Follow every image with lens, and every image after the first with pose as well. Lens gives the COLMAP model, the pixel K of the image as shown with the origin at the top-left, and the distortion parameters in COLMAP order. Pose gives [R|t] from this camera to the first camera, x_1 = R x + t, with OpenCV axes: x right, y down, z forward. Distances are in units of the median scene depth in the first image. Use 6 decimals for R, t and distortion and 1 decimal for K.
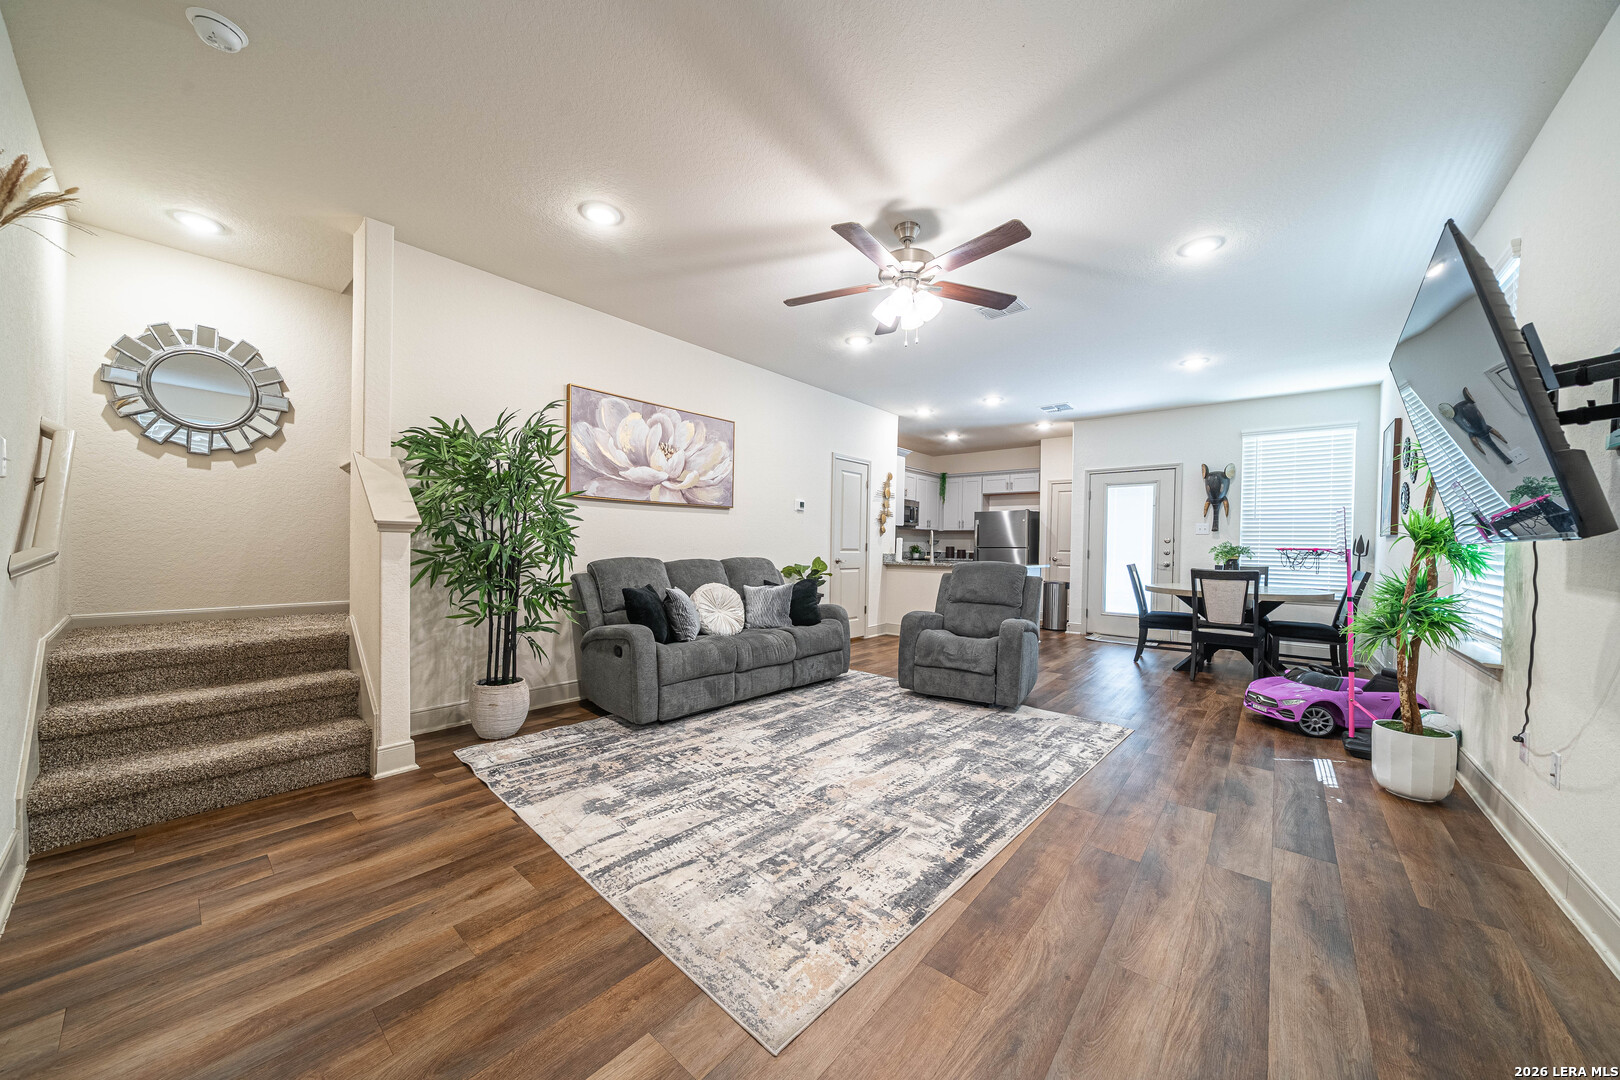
lens RADIAL K [[554.2, 0, 801.2], [0, 554.2, 552.7], [0, 0, 1]] dist [-0.005262, -0.000078]
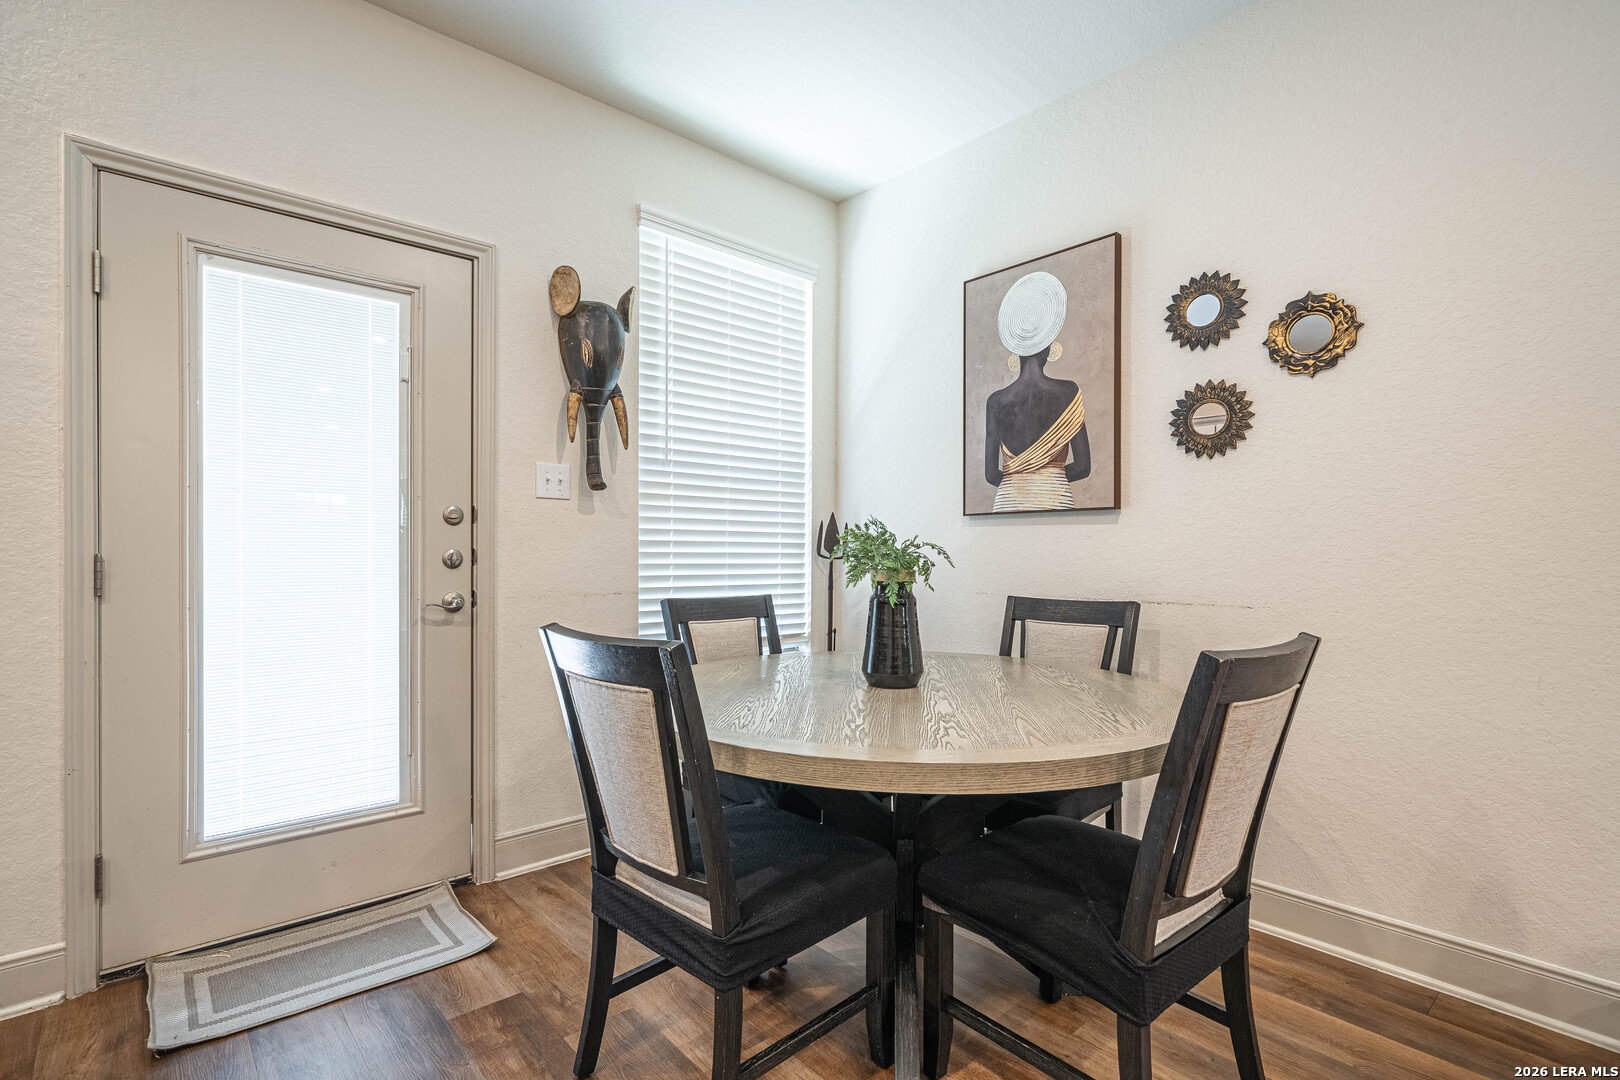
lens RADIAL K [[763.8, 0, 805.3], [0, 763.8, 555.4], [0, 0, 1]] dist [0.000249, 0.000204]
pose [[0.135917, -0.020957, 0.990499, 0.704004], [0.012895, 0.999729, 0.019382, -0.016859], [-0.990636, 0.010138, 0.136150, 1.763720]]
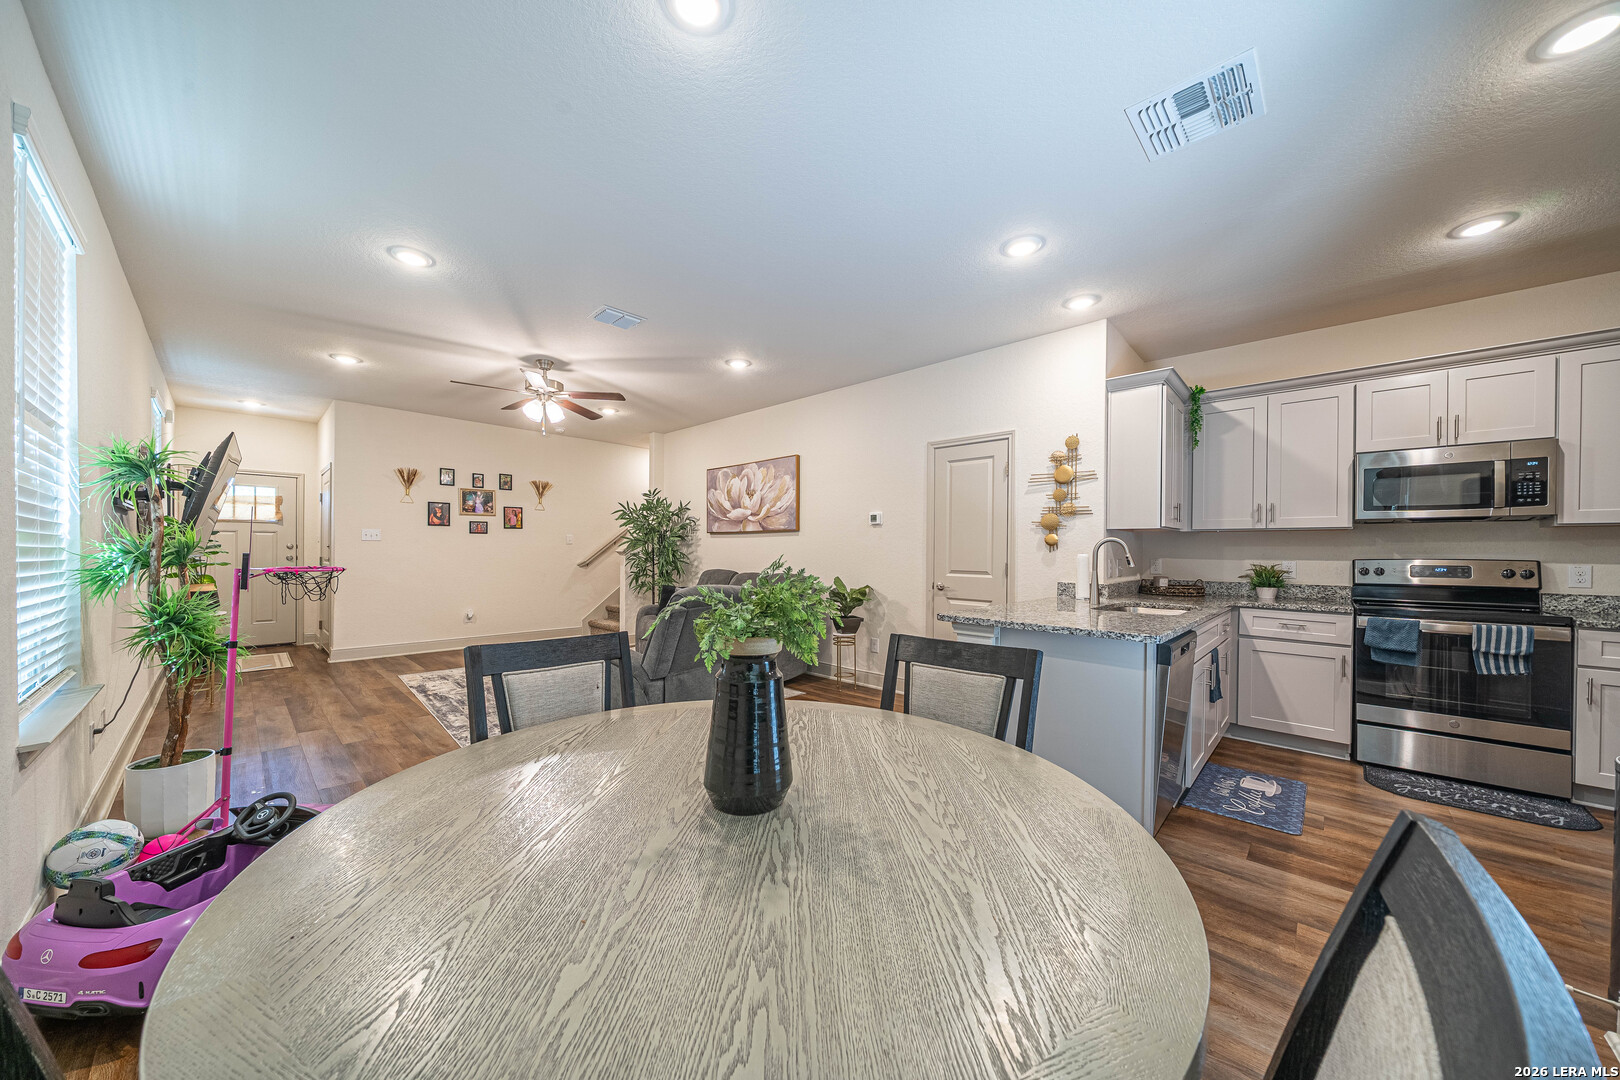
lens RADIAL K [[554.2, 0, 801.2], [0, 554.2, 552.7], [0, 0, 1]] dist [-0.005262, -0.000078]
pose [[-0.054381, -0.012073, -0.998447, 1.726128], [-0.024712, 0.999637, -0.010742, -0.038157], [0.998214, 0.024090, -0.054659, 1.828733]]
